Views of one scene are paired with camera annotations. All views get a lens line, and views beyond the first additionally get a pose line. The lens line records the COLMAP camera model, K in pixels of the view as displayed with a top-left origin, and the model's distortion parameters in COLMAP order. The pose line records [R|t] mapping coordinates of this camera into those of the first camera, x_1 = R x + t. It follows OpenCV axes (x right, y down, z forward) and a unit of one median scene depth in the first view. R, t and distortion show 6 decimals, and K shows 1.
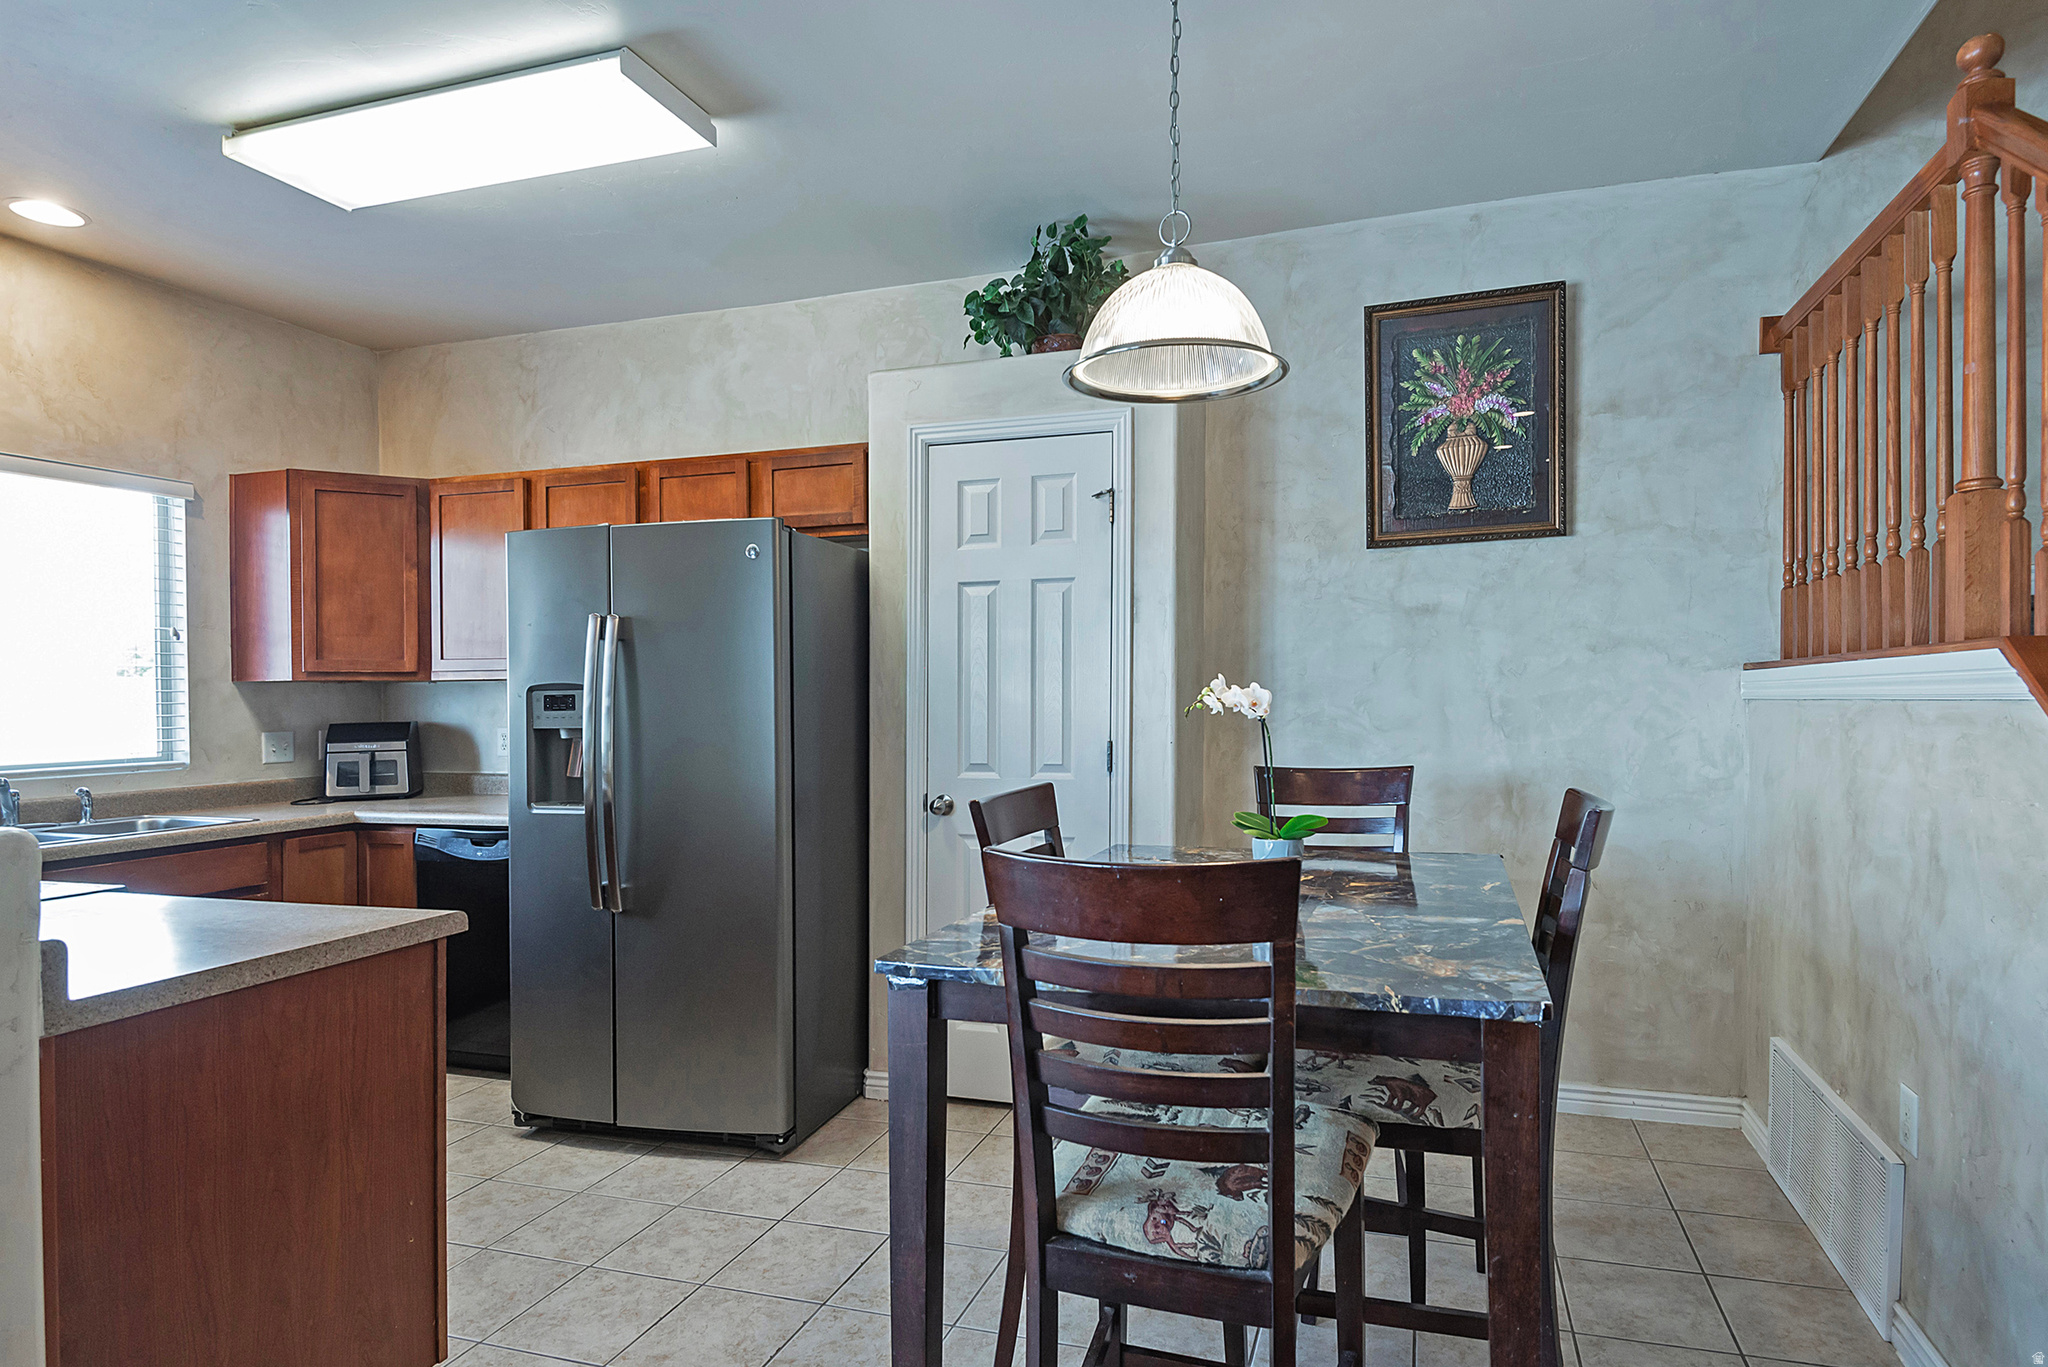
lens RADIAL K [[1088.3, 0, 1113.9], [0, 1088.3, 750.5], [0, 0, 1]] dist [0.015420, -0.015995]
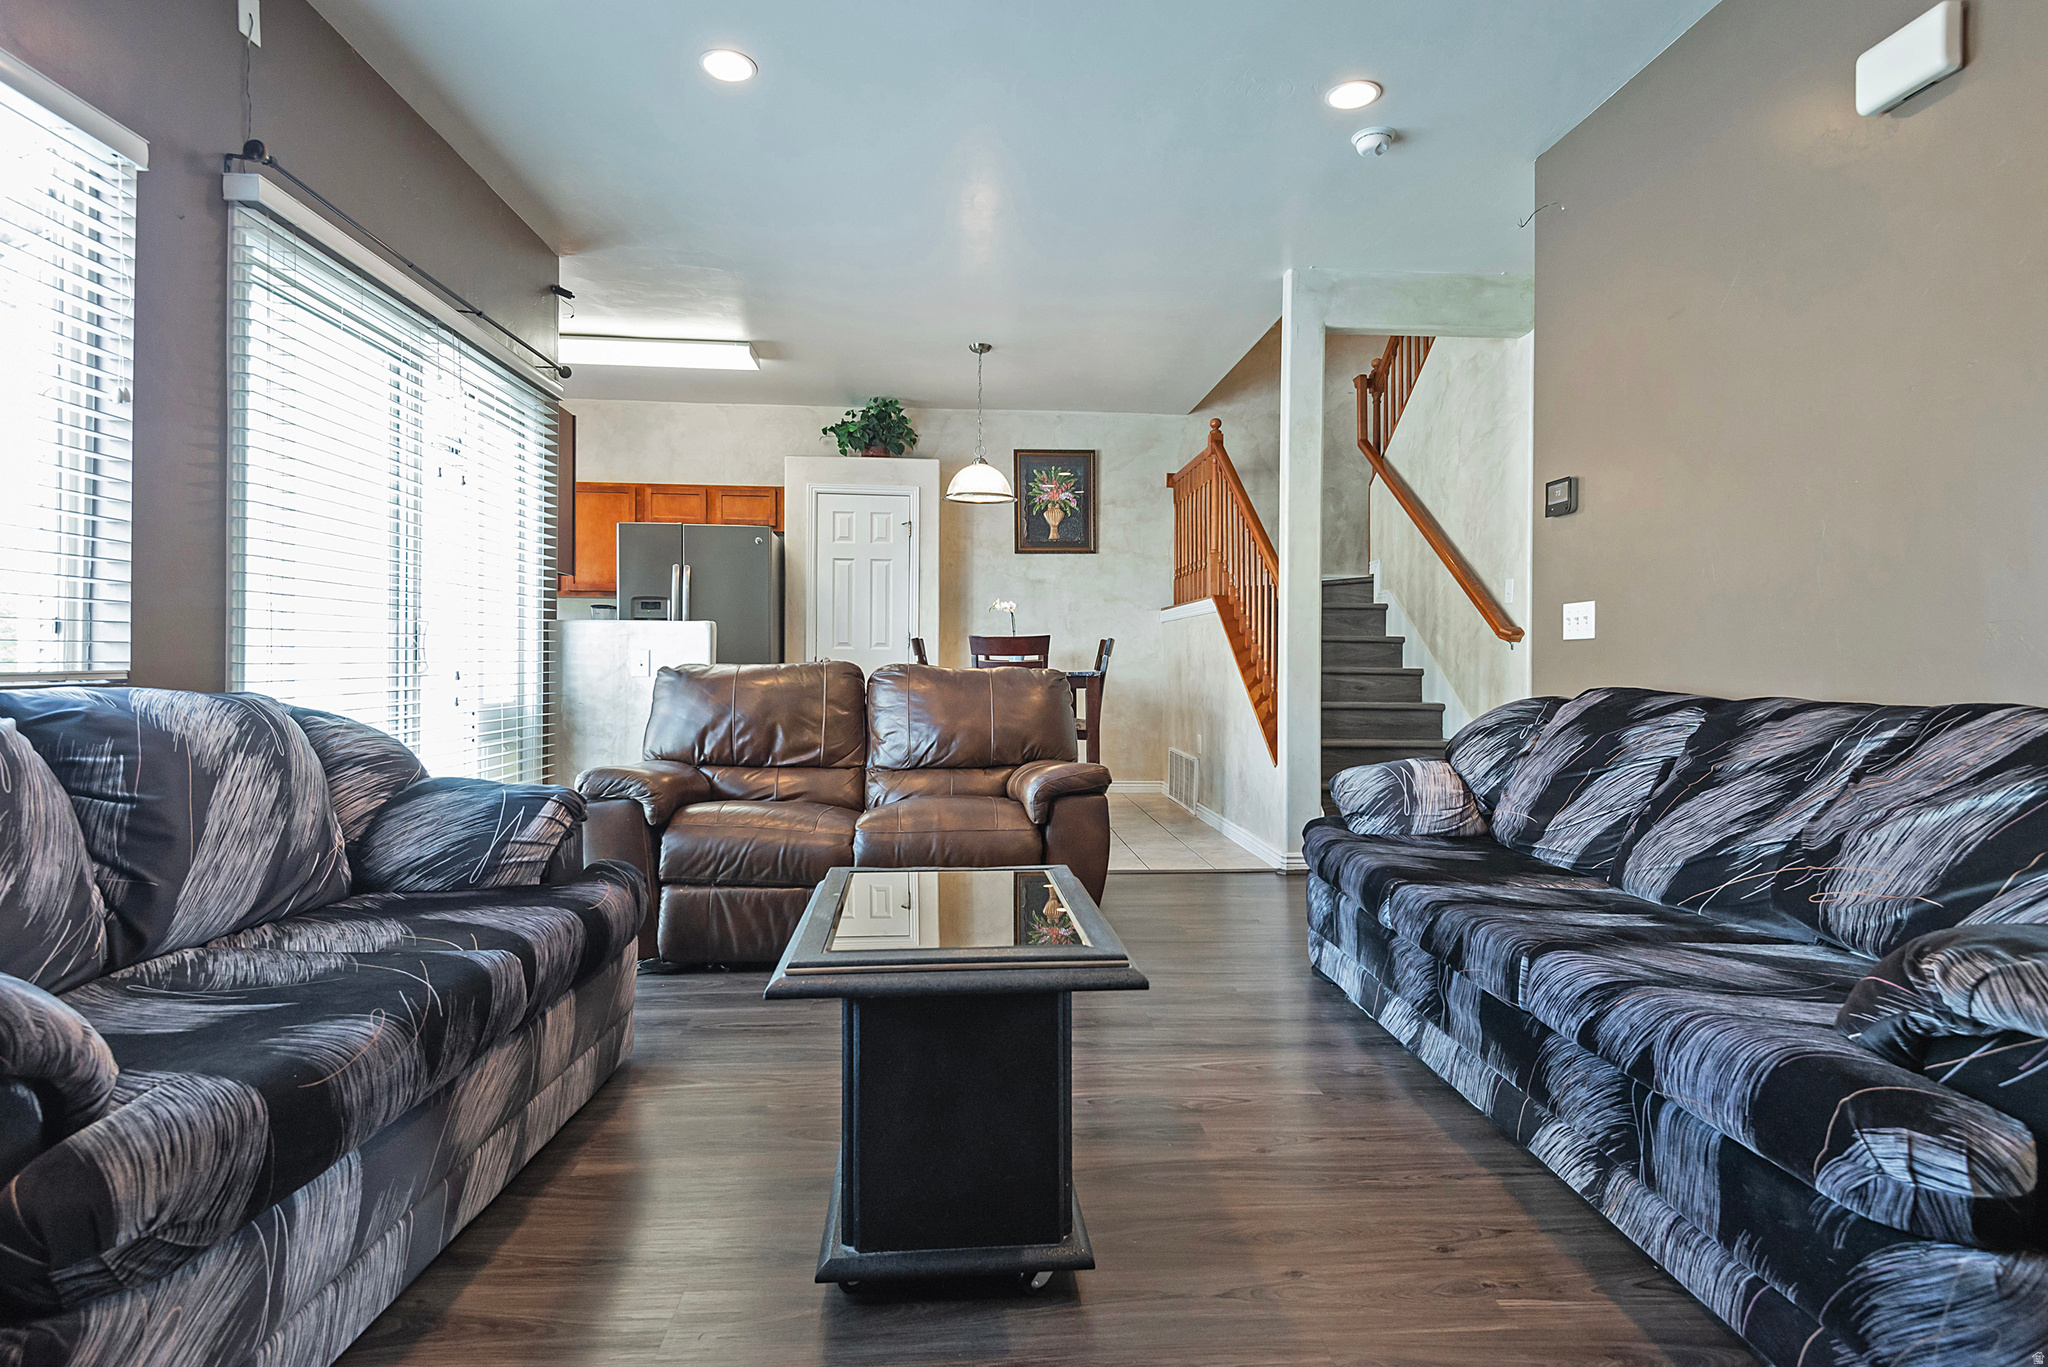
lens RADIAL K [[1095.0, 0, 1018.3], [0, 1095.0, 658.5], [0, 0, 1]] dist [0.023975, -0.015237]
pose [[0.940911, 0.020816, 0.338015, -0.558728], [-0.001683, 0.998384, -0.056798, 0.172952], [-0.338651, 0.052873, 0.939425, -1.202591]]
